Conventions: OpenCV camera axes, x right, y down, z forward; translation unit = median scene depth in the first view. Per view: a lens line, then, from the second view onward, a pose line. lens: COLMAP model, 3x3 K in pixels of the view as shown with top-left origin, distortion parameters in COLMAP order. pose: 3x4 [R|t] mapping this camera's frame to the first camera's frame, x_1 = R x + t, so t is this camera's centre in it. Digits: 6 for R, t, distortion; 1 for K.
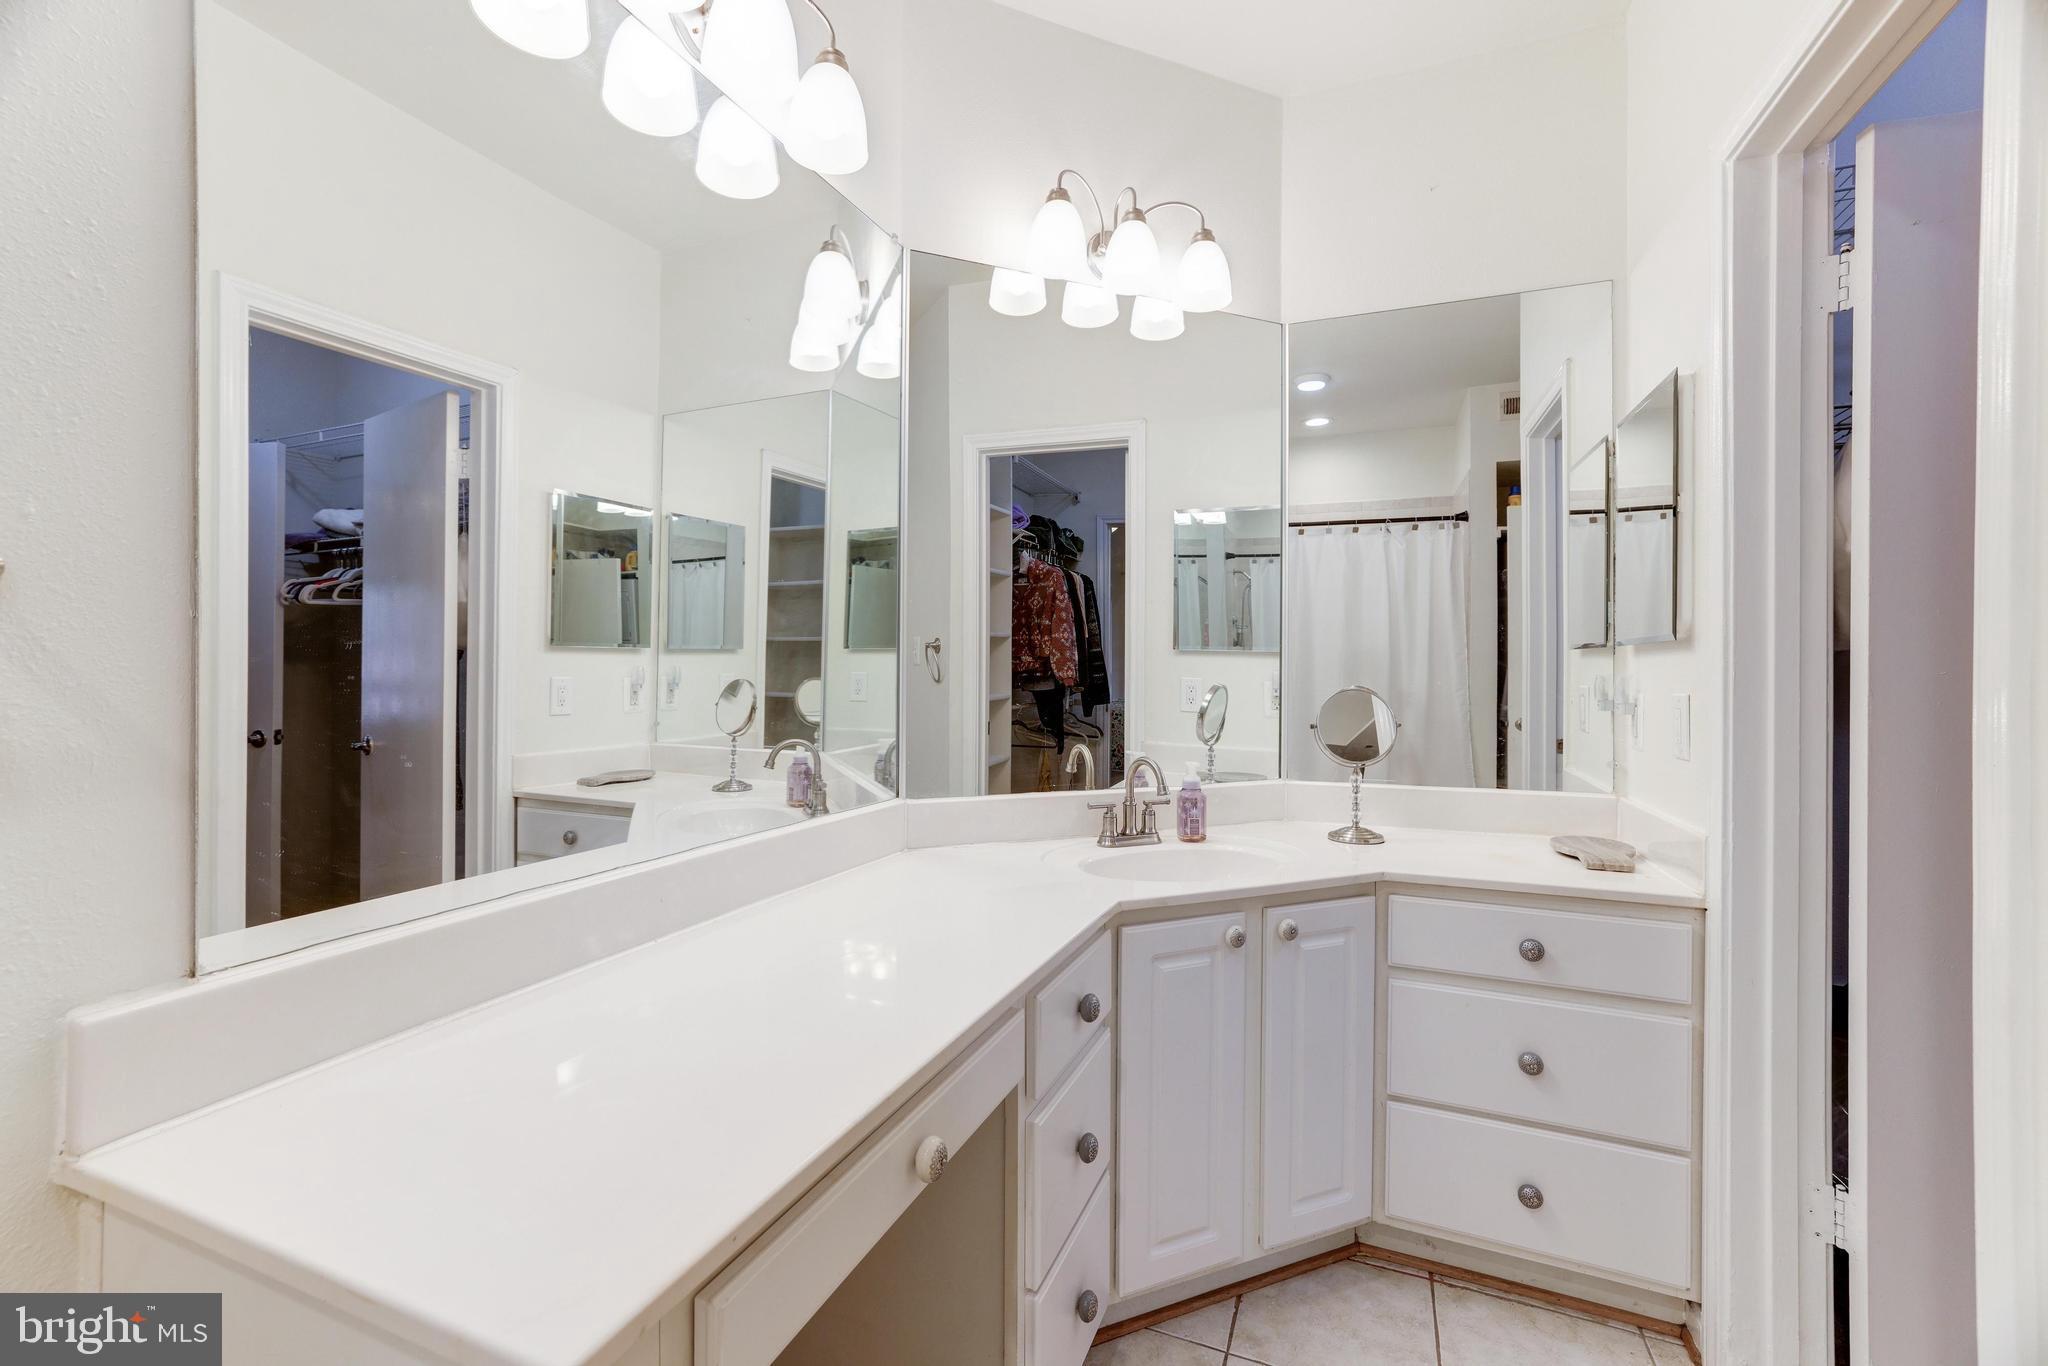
lens RADIAL K [[881.6, 0, 1026.8], [0, 881.6, 667.7], [0, 0, 1]] dist [0.001198, -0.000196]
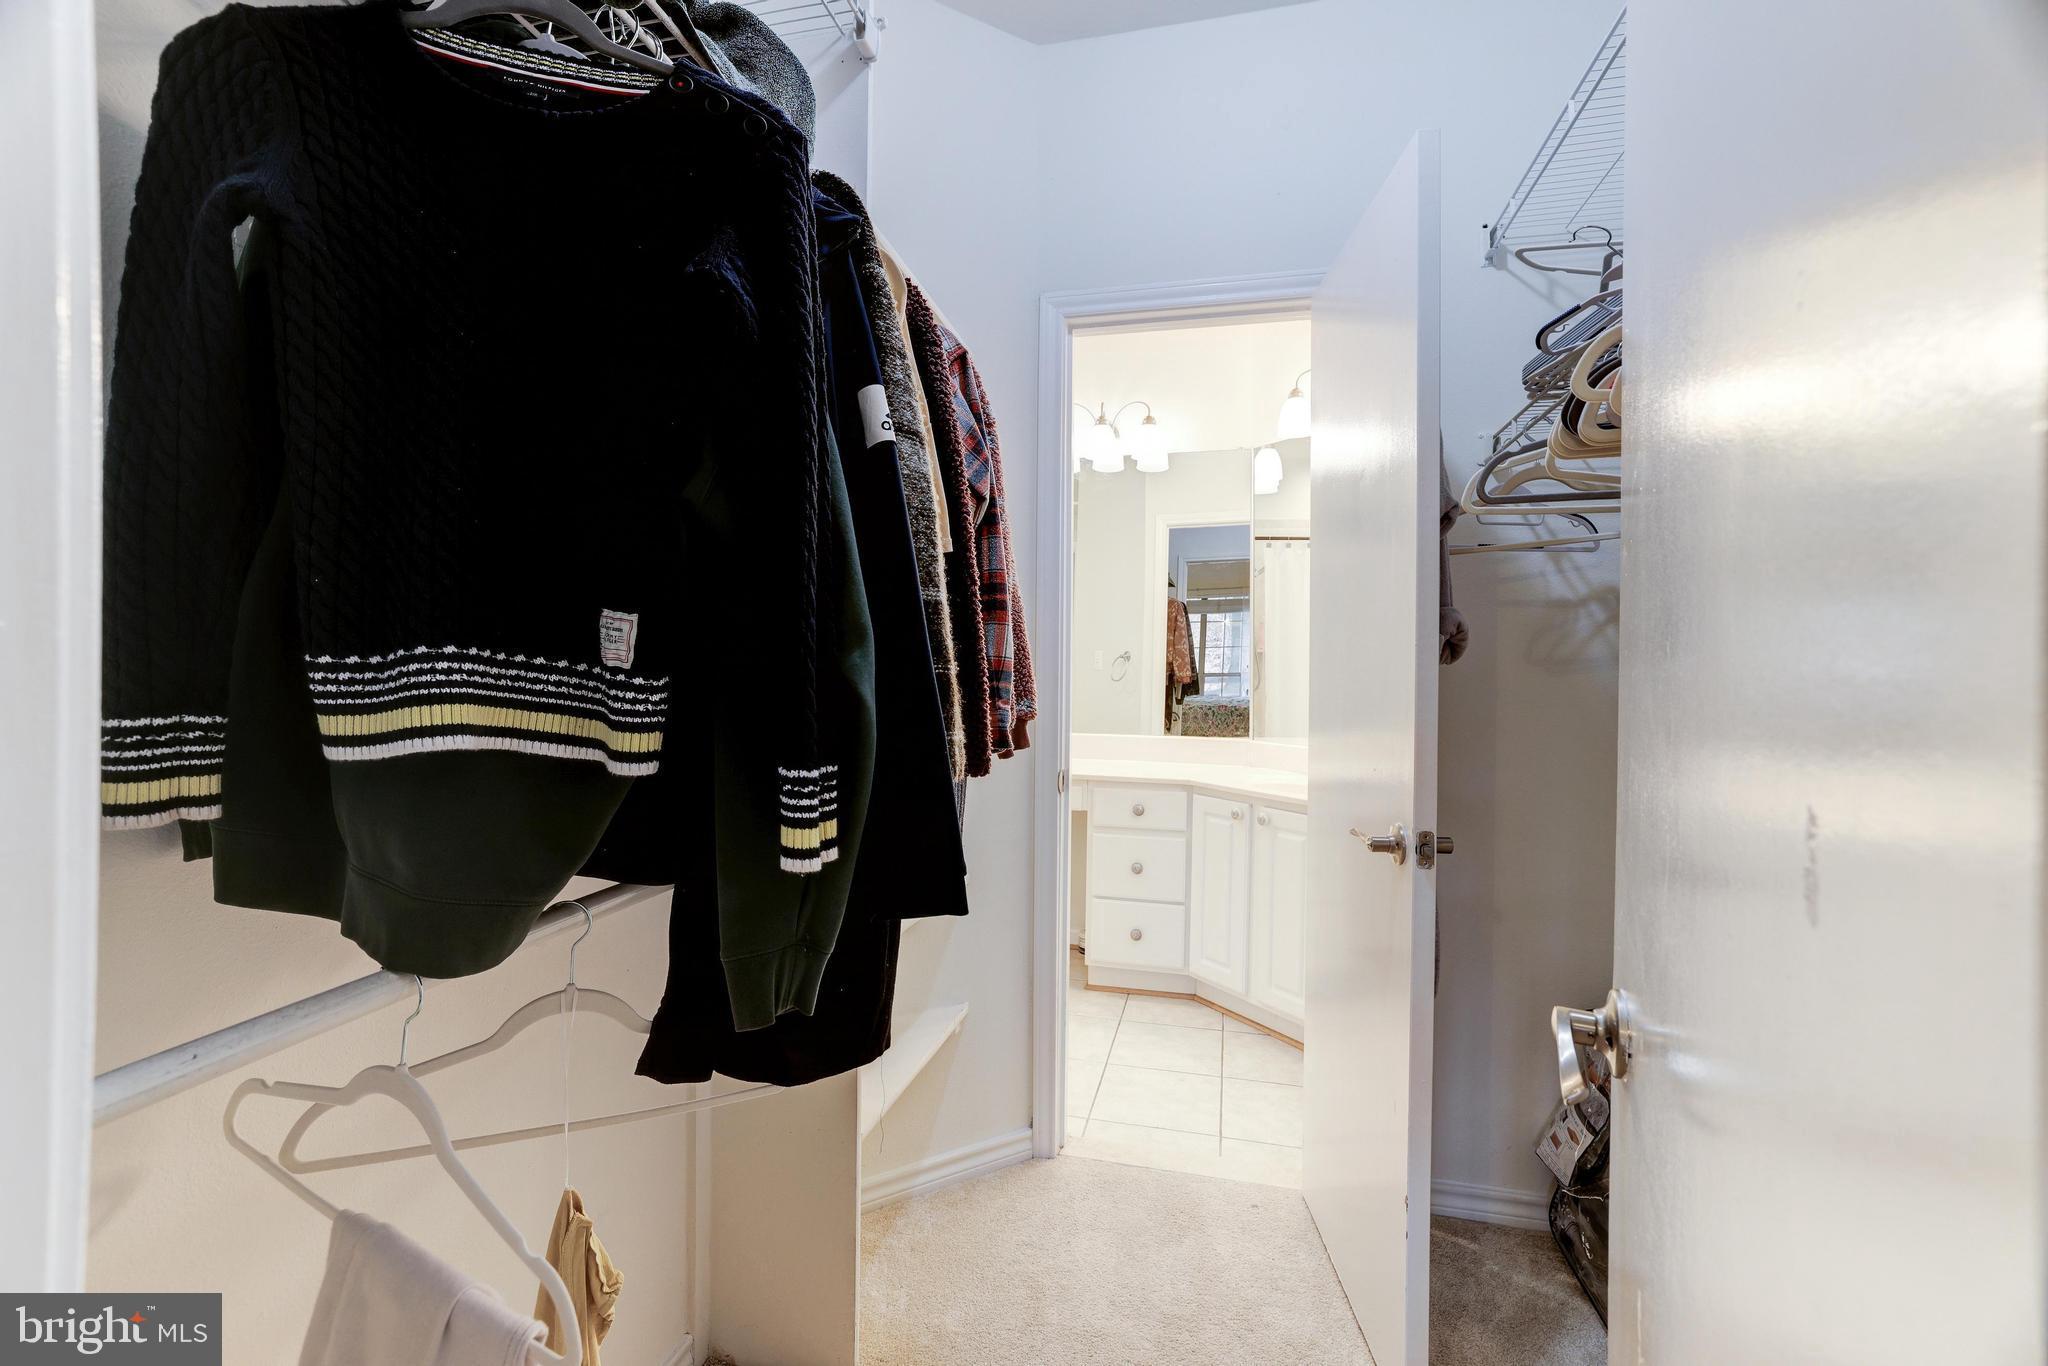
lens RADIAL K [[865.5, 0, 1003.6], [0, 865.5, 667.1], [0, 0, 1]] dist [-0.037784, 0.018524]
pose [[0.138484, 0.005058, -0.990352, 1.474961], [-0.010120, 0.999942, 0.003692, -0.000691], [0.990313, 0.009511, 0.138527, 0.206264]]
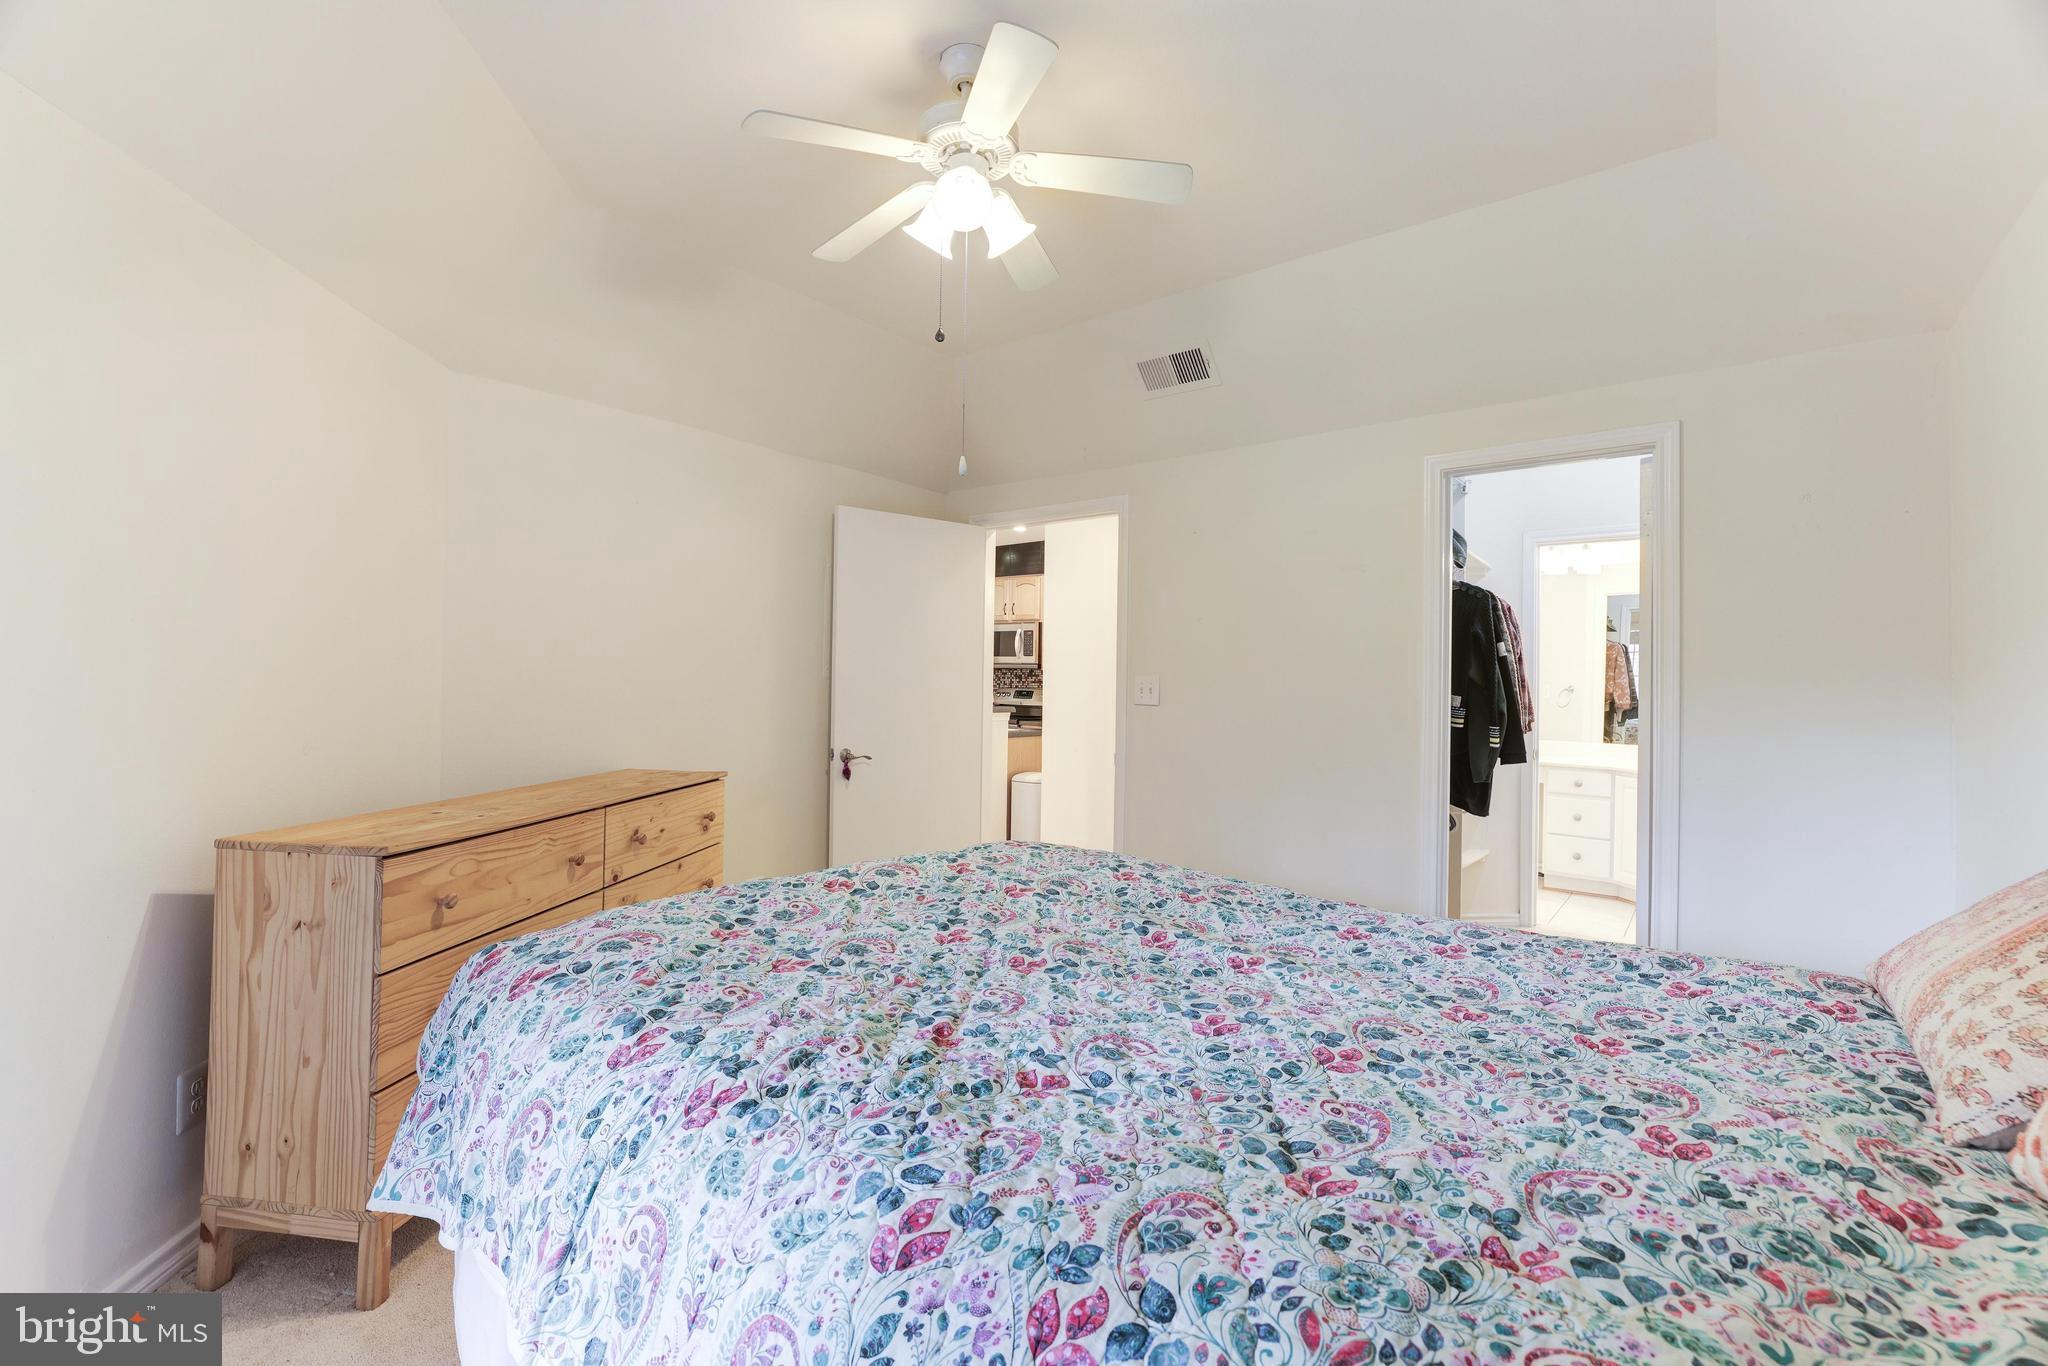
lens RADIAL K [[865.5, 0, 1003.6], [0, 865.5, 667.1], [0, 0, 1]] dist [-0.037784, 0.018524]
pose [[-0.302263, -0.014756, -0.953110, 2.949266], [-0.015684, 0.999822, -0.010506, -0.041831], [0.953096, 0.011773, -0.302441, -0.212308]]
